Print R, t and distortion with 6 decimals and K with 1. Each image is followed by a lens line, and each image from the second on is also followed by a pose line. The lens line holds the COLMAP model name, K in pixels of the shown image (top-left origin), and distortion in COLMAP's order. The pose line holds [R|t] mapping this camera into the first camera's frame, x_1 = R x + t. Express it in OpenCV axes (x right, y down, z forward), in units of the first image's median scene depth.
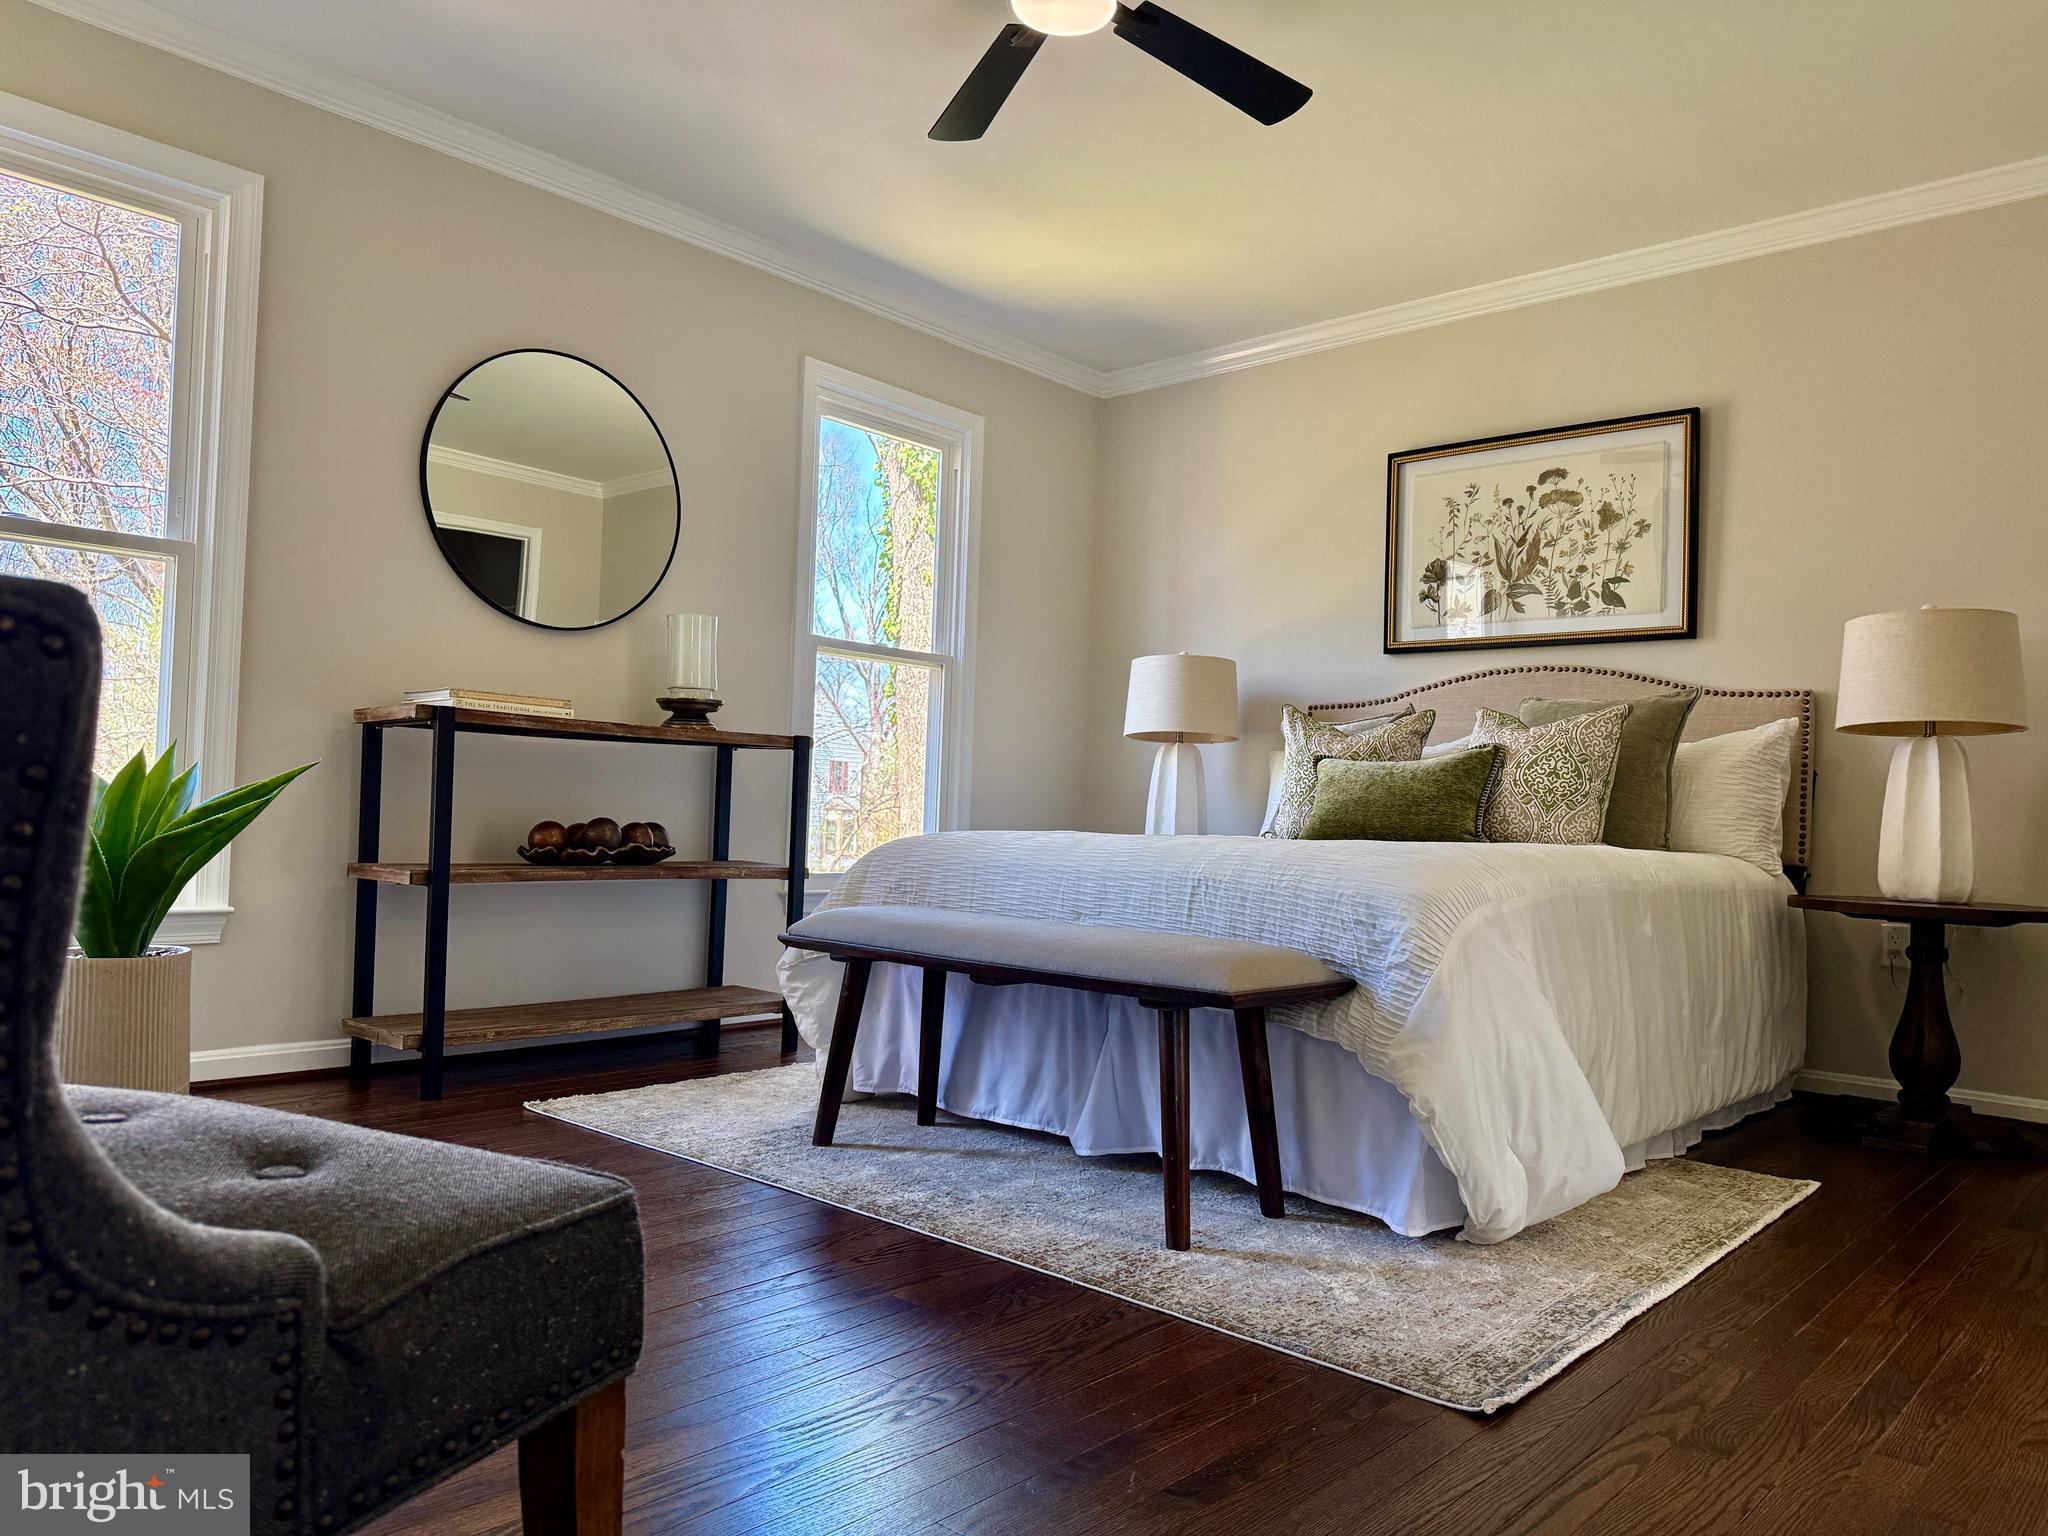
lens RADIAL K [[1429.3, 0, 1017.1], [0, 1429.3, 772.0], [0, 0, 1]] dist [0.020412, -0.011355]
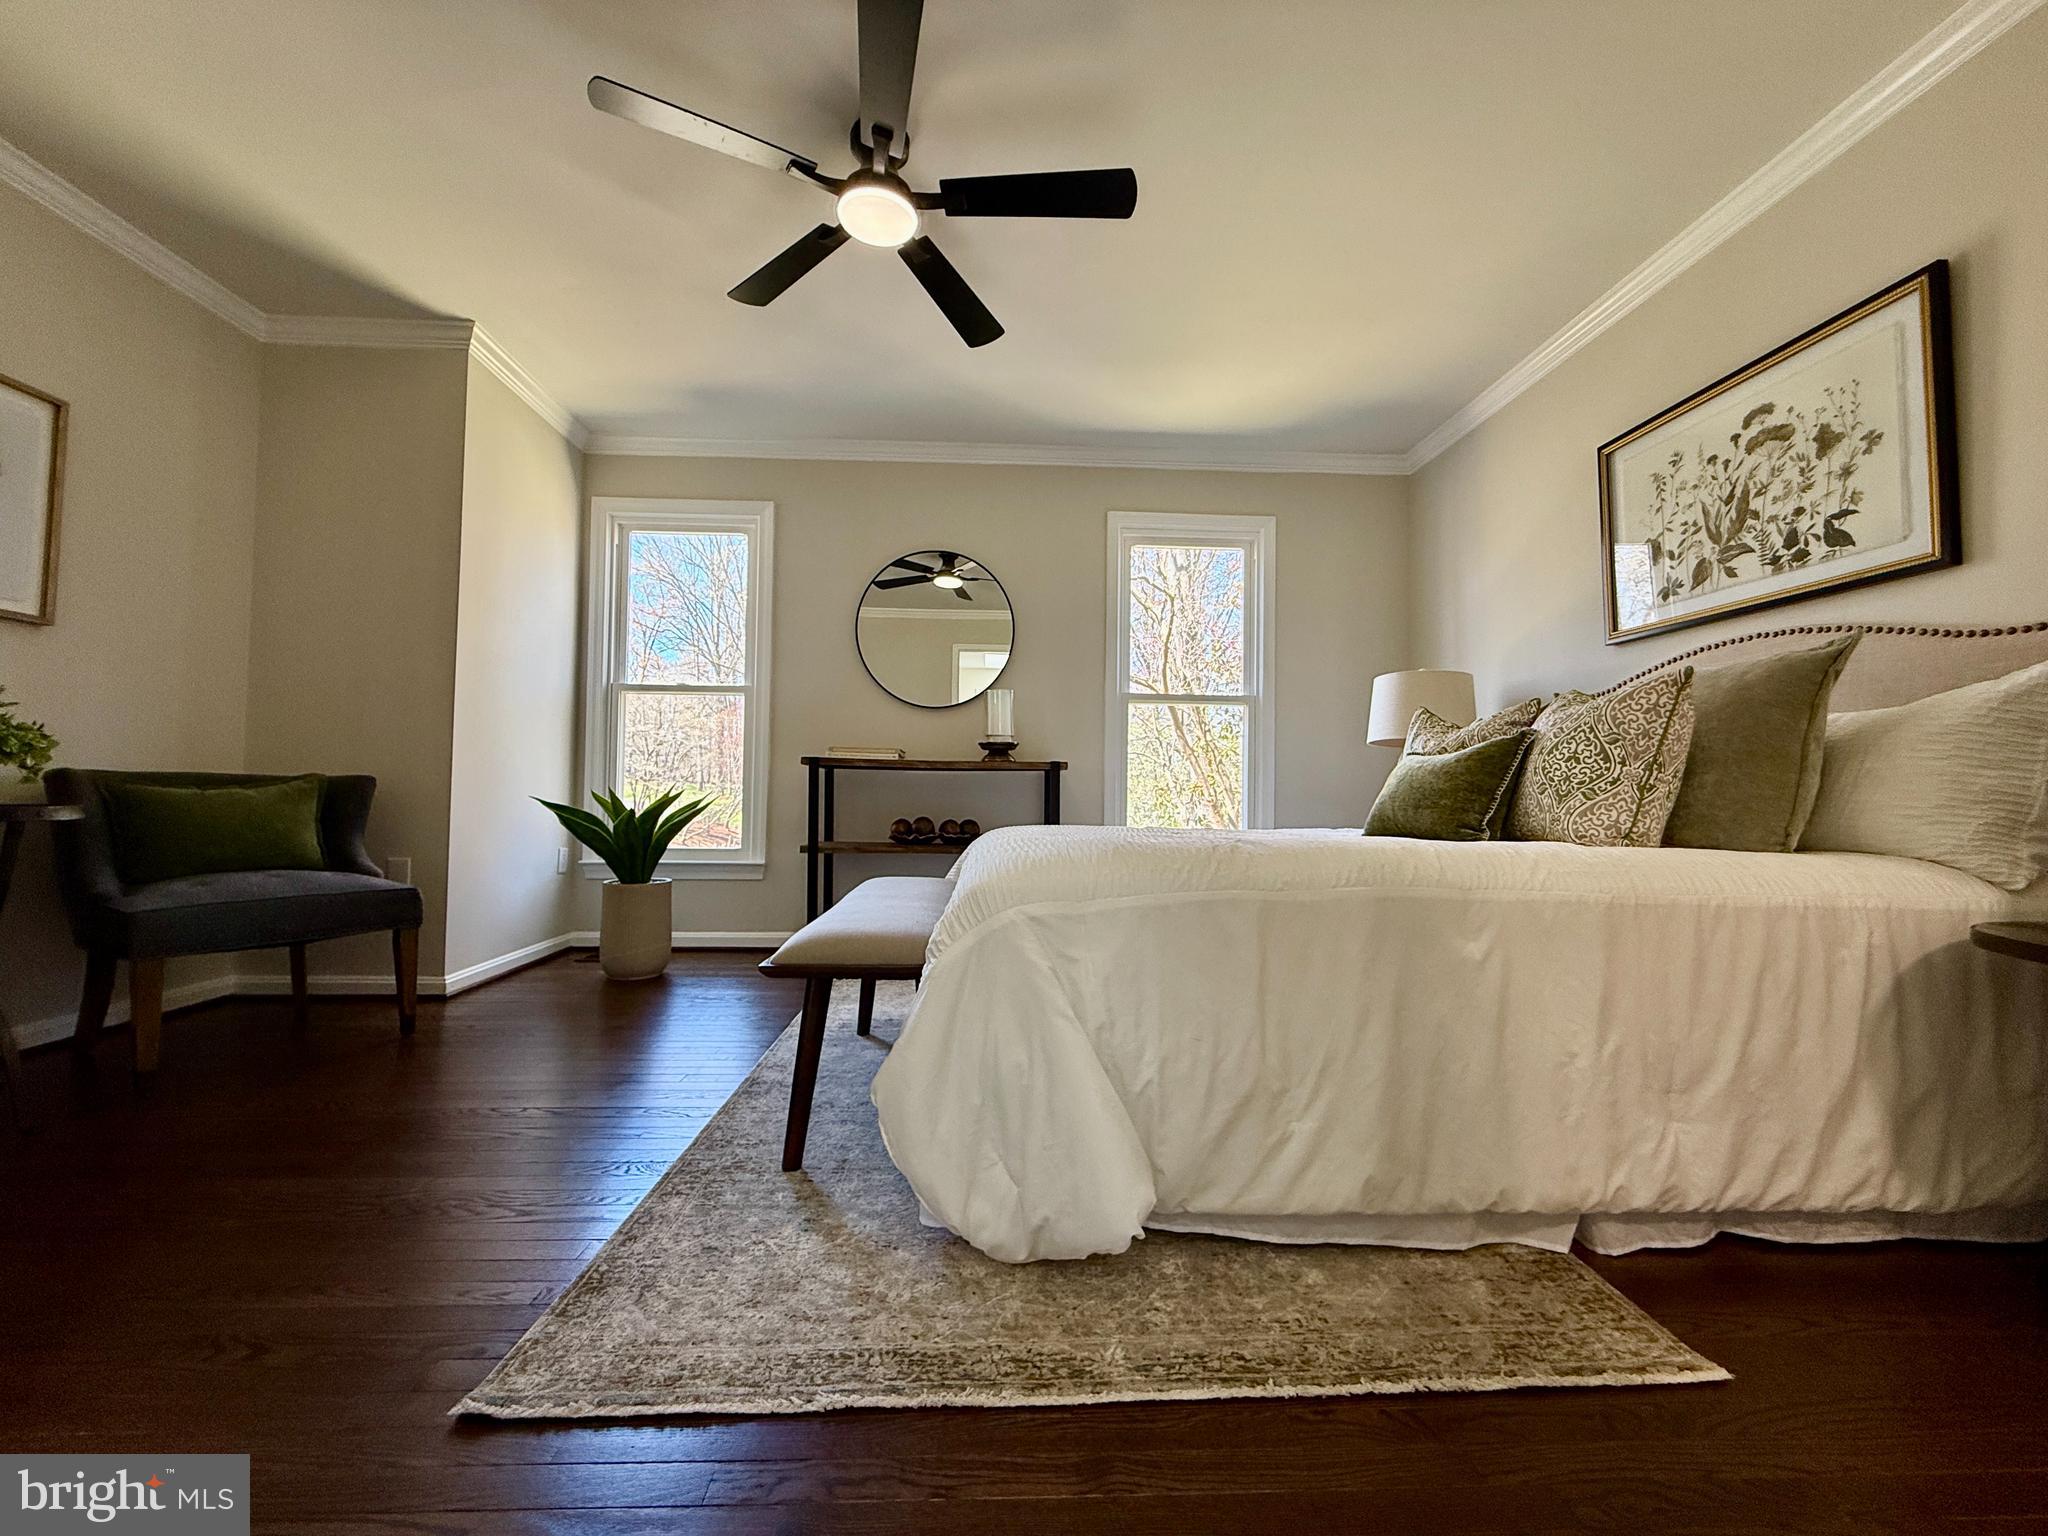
lens RADIAL K [[811.6, 0, 1019.5], [0, 811.6, 768.6], [0, 0, 1]] dist [-0.002730, 0.000321]
pose [[0.707343, -0.048420, -0.705210, 0.398107], [0.031330, 0.998818, -0.037155, 0.012314], [0.706176, 0.004187, 0.708024, 0.341369]]
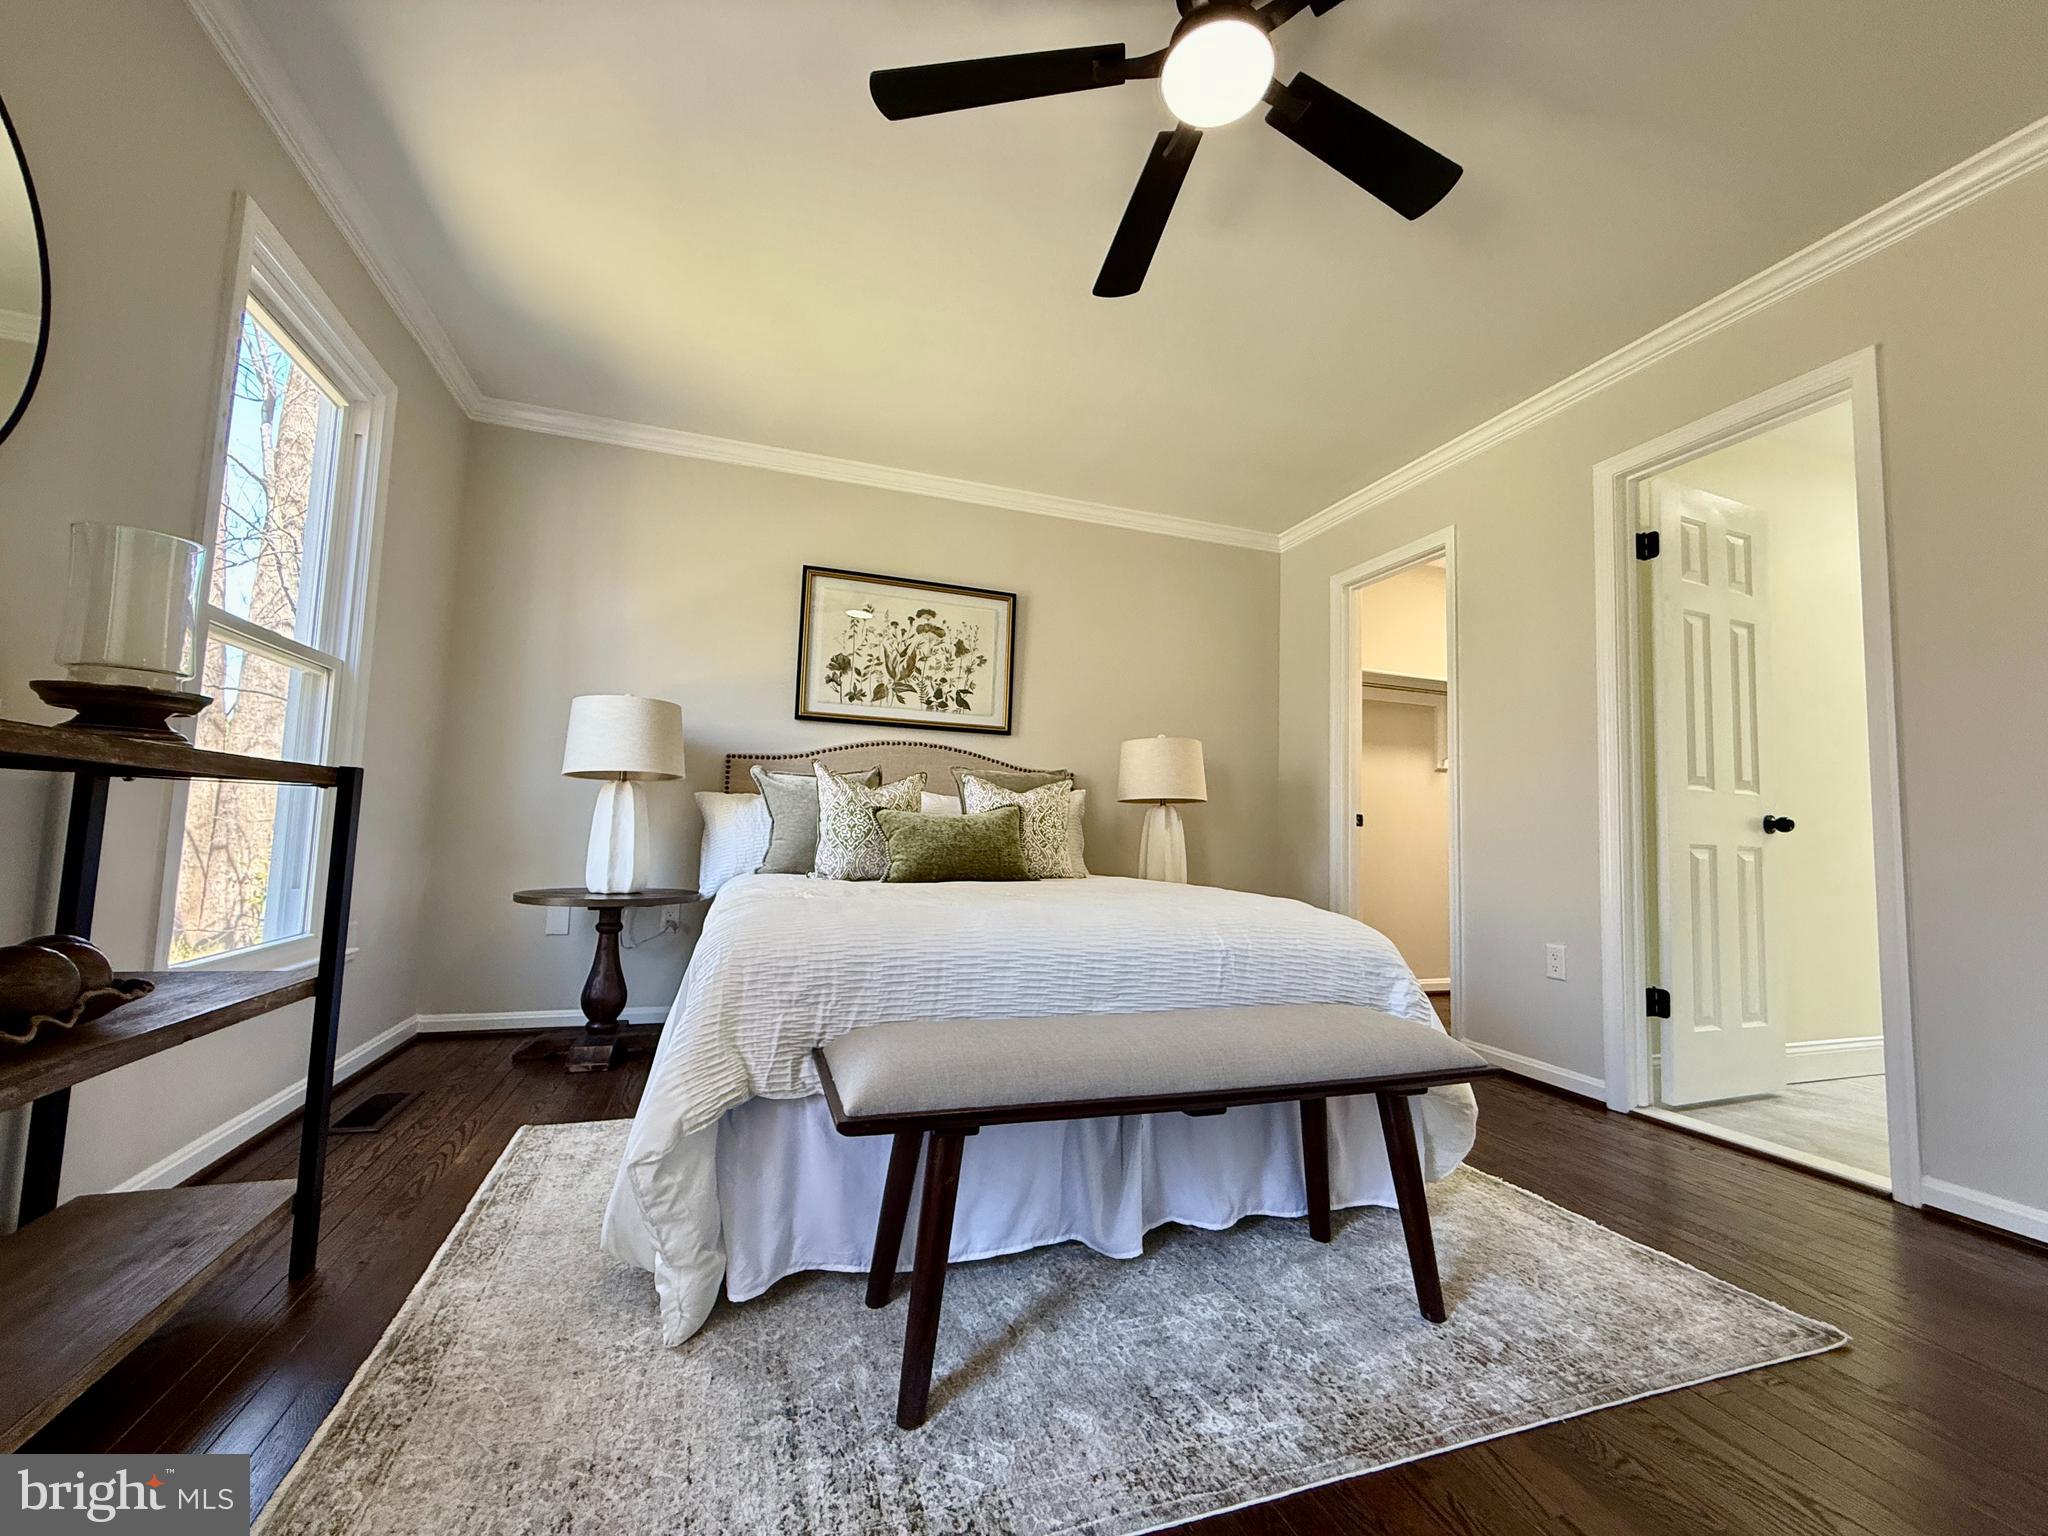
lens RADIAL K [[811.6, 0, 1023.0], [0, 811.6, 764.5], [0, 0, 1]] dist [-0.002730, 0.000321]
pose [[0.475009, 0.056125, 0.878189, -0.305910], [-0.036800, 0.998358, -0.043900, -0.019649], [-0.879211, -0.011465, 0.476294, 0.522451]]
